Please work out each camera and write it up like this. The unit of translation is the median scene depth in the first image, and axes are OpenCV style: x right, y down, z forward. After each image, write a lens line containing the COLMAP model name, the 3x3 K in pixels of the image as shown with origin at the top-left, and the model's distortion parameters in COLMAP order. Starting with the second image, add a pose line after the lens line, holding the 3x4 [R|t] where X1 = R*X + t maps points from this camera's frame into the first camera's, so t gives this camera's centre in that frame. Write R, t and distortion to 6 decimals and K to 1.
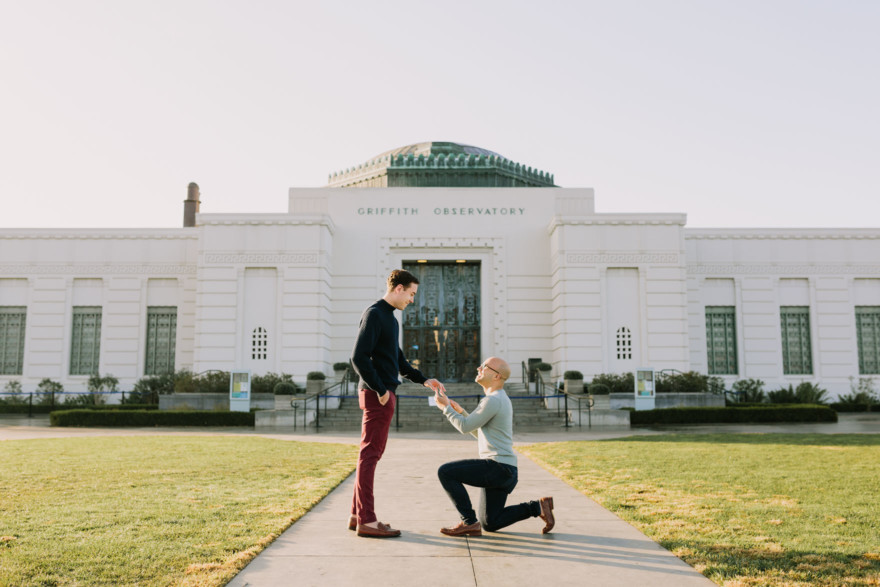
lens RADIAL K [[872.0, 0, 444.6], [0, 872.0, 290.6], [0, 0, 1]] dist [0.003835, 0.000000]
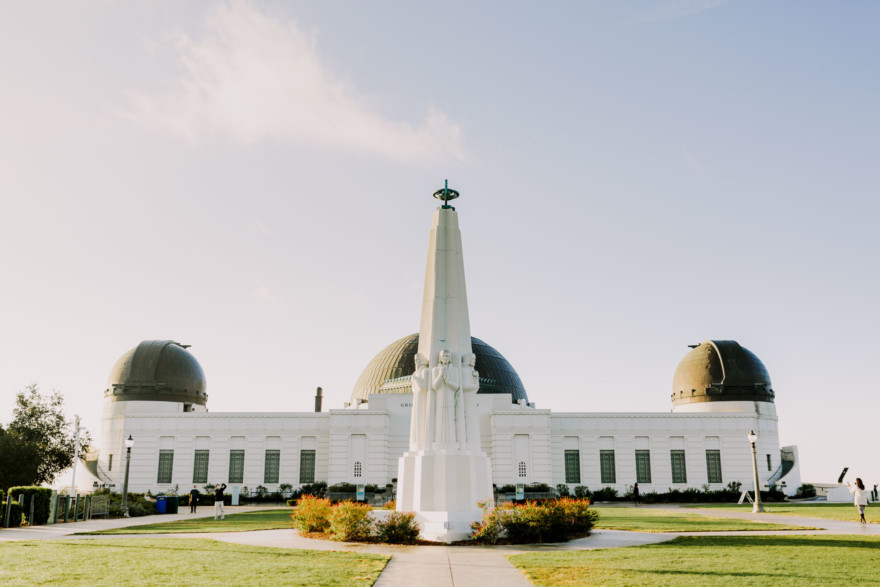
lens RADIAL K [[872.0, 0, 440.9], [0, 872.0, 294.8], [0, 0, 1]] dist [0.003835, 0.000000]
pose [[0.999966, -0.001448, -0.008084, 0.017626], [0.000642, 0.995095, -0.098926, -0.160896], [0.008188, 0.098917, 0.995062, -1.244399]]
